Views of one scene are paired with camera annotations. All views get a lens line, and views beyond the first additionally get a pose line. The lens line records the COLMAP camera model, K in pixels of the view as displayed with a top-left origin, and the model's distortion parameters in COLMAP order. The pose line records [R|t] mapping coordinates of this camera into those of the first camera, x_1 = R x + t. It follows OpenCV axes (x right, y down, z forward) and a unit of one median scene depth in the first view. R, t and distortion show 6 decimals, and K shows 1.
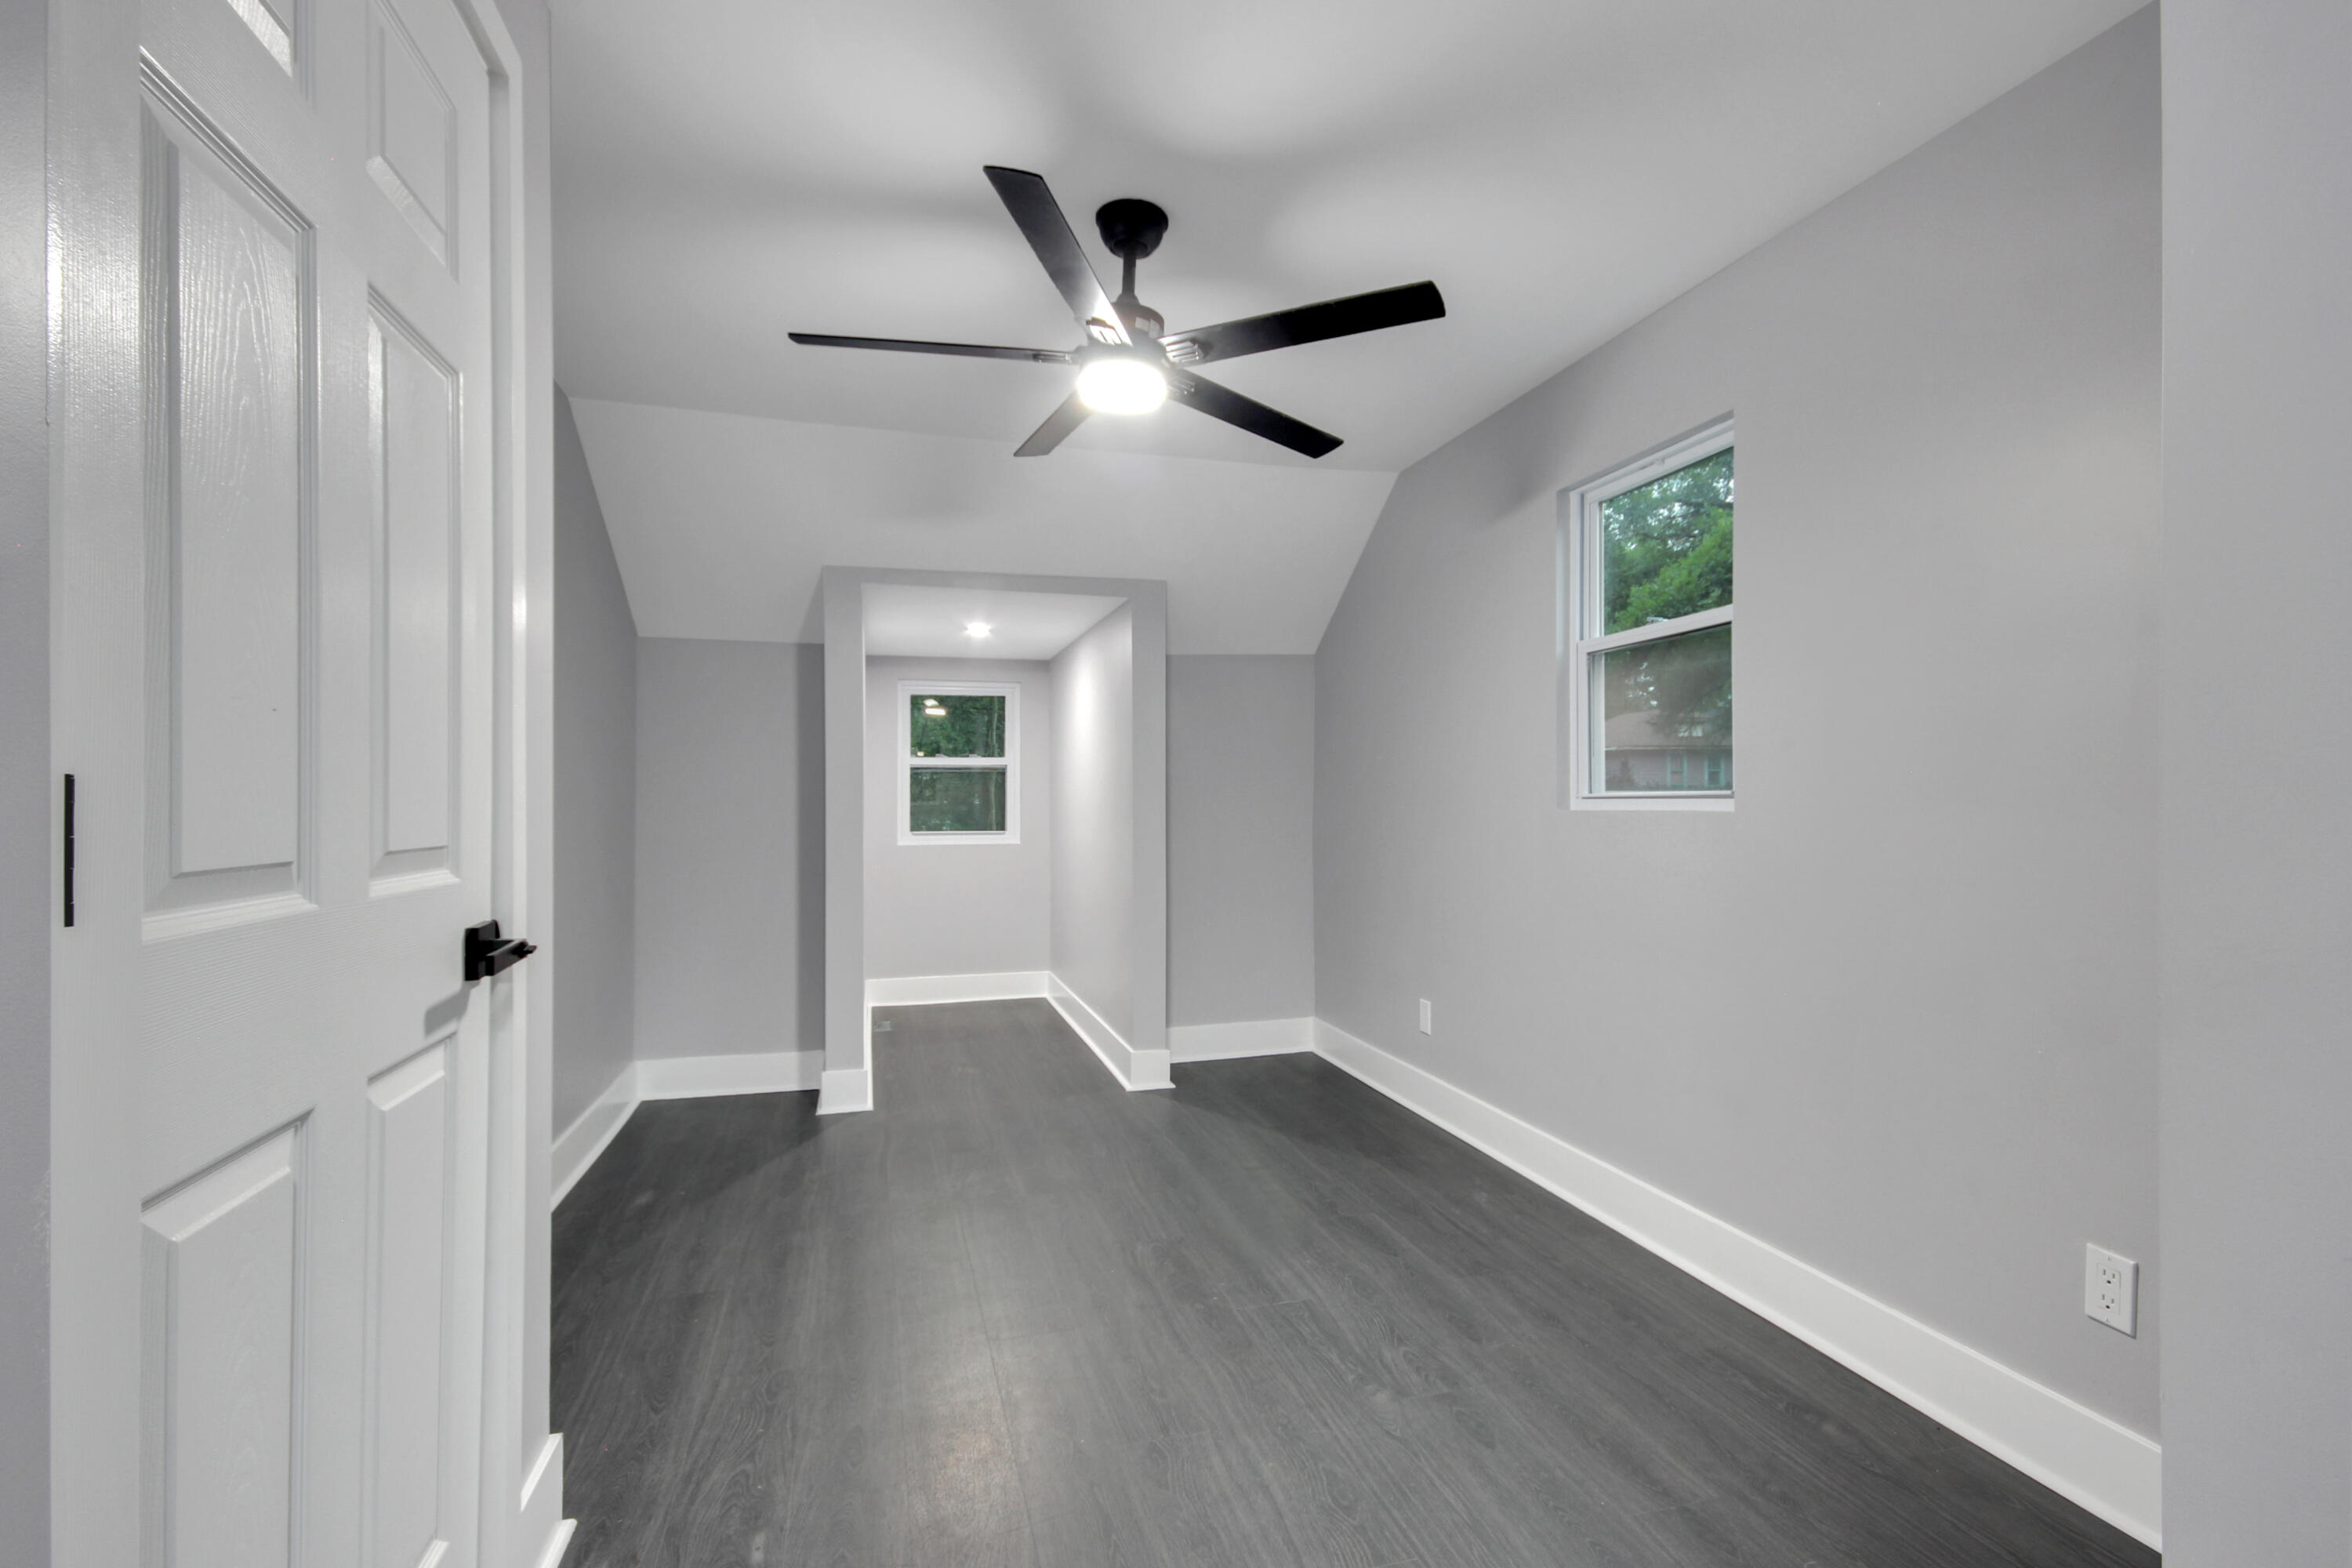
lens RADIAL K [[1108.7, 0, 1176.0], [0, 1108.7, 784.0], [0, 0, 1]] dist [-0.001156, -0.000073]
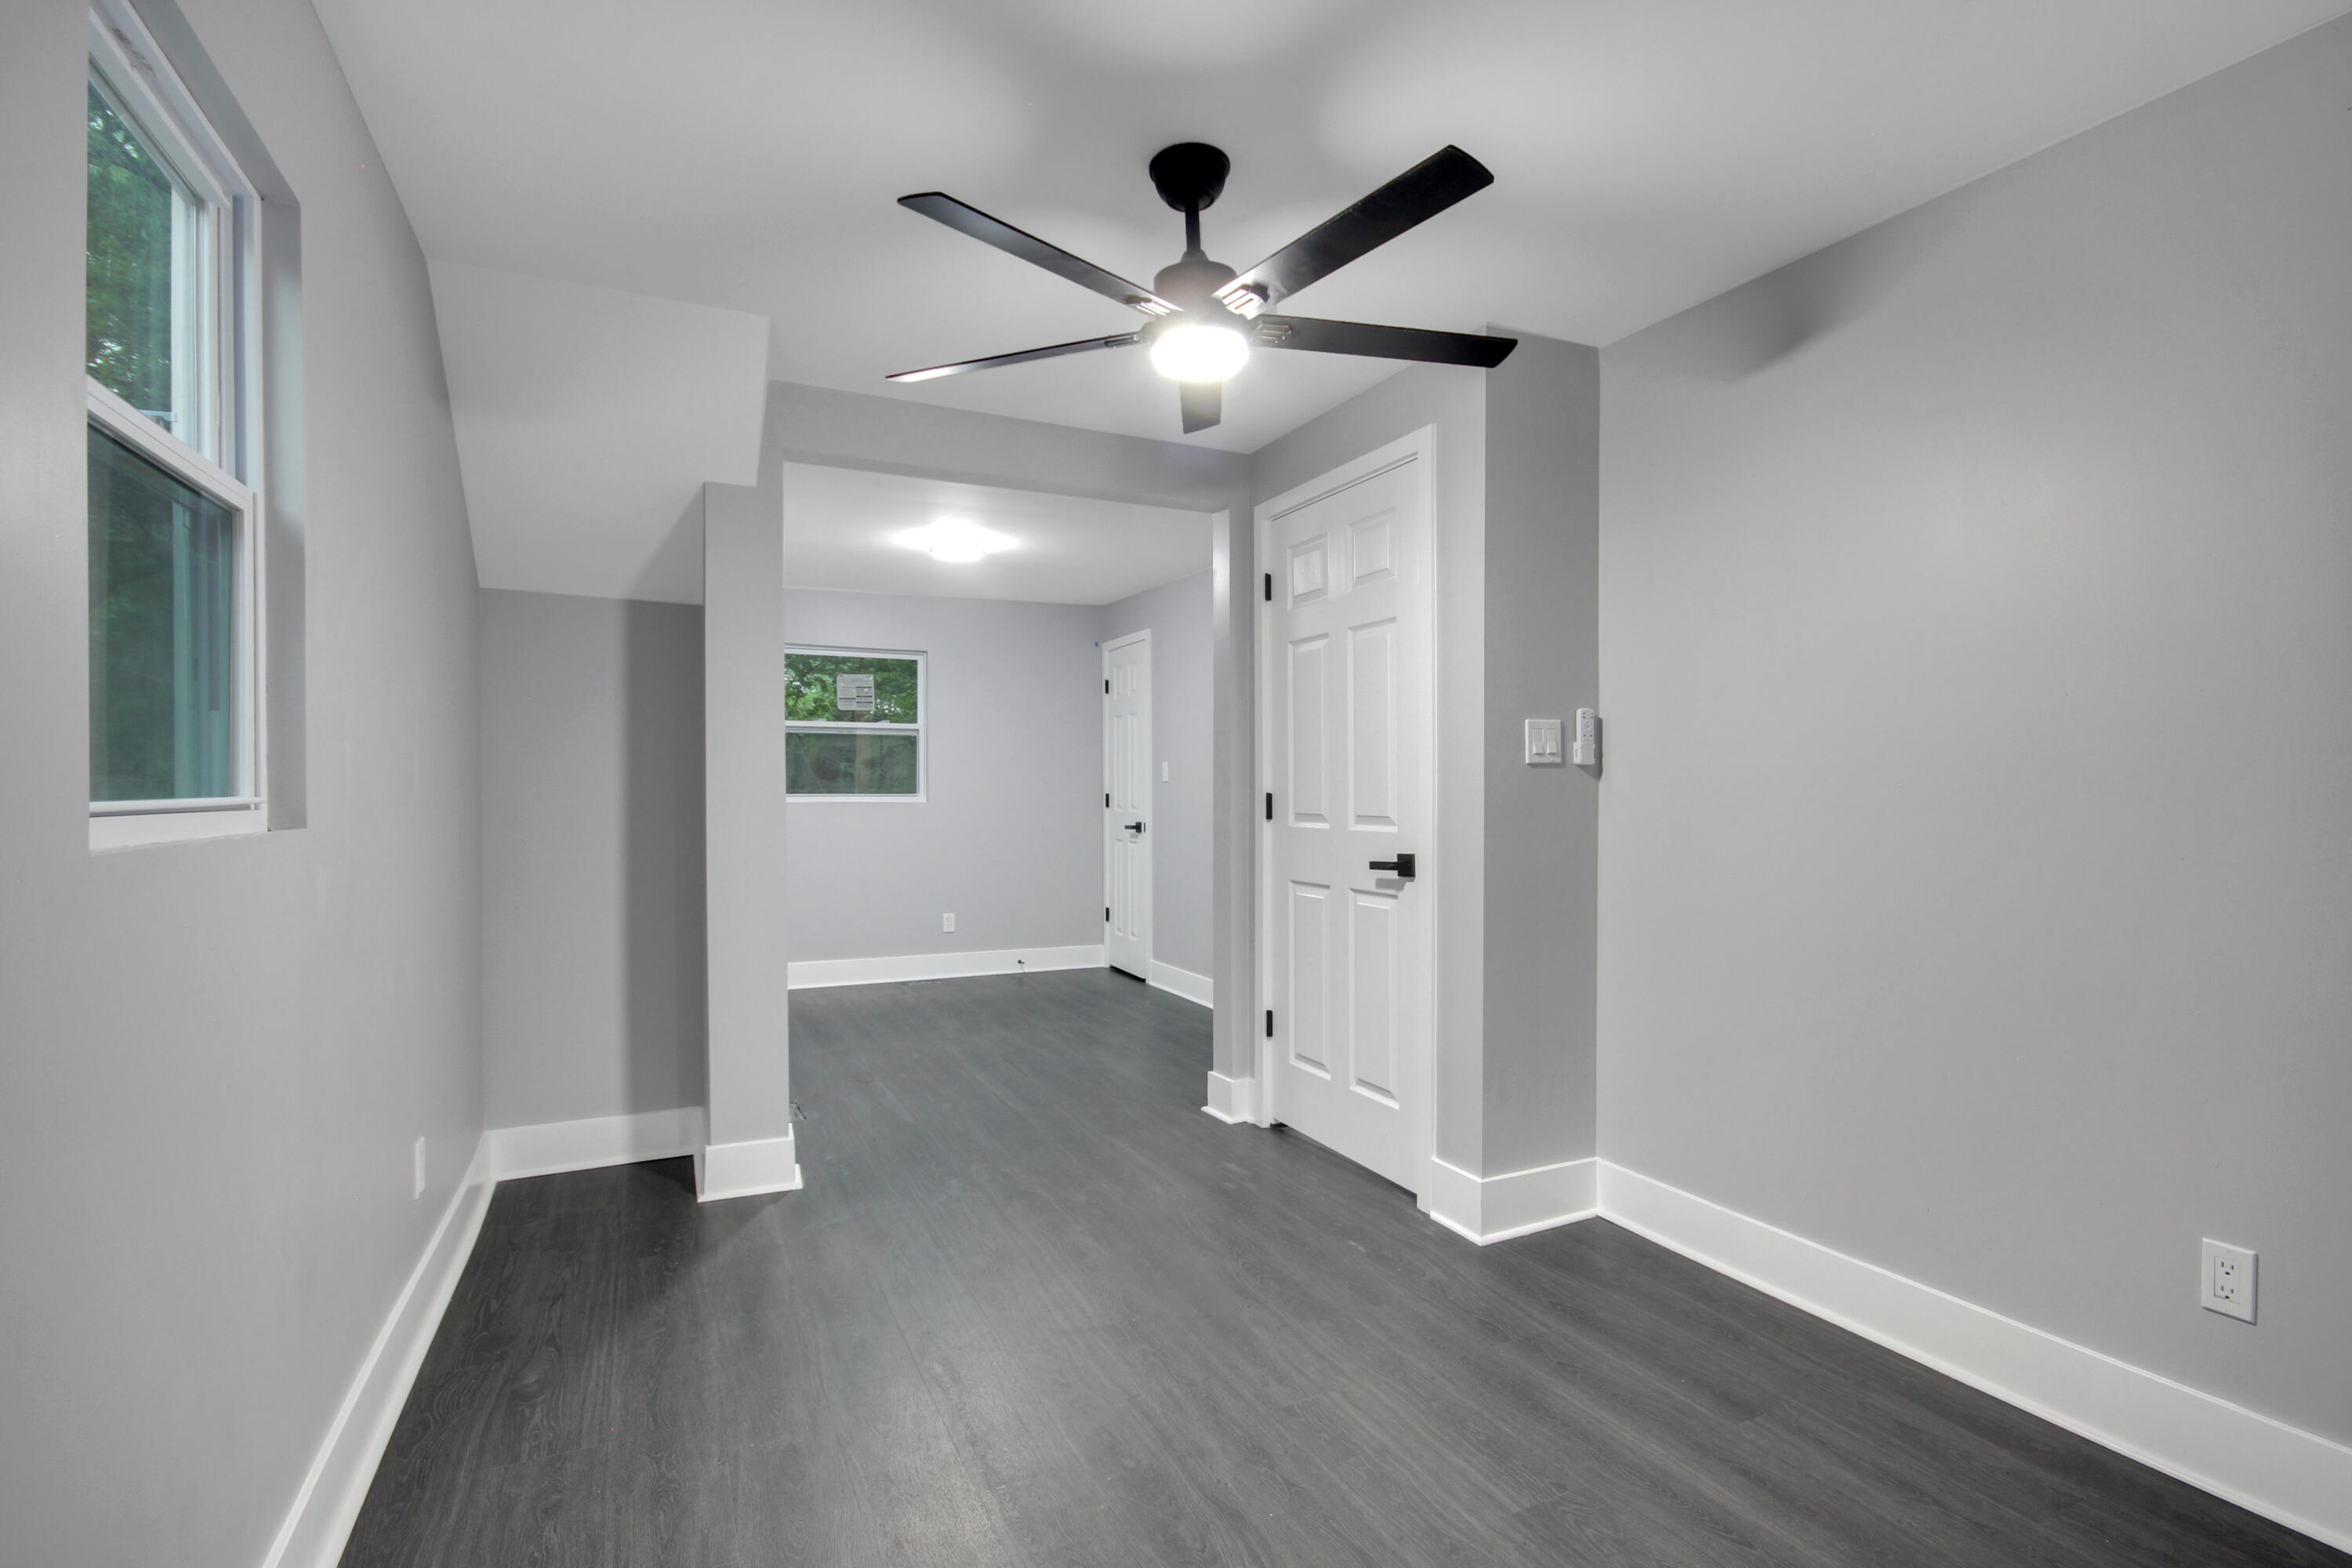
lens RADIAL K [[1108.7, 0, 1176.0], [0, 1108.7, 784.0], [0, 0, 1]] dist [-0.001156, -0.000073]
pose [[-0.985801, 0.001778, -0.167911, 0.129743], [0.005780, 0.999711, -0.023344, 0.022015], [0.167821, -0.023983, -0.985526, 1.966271]]
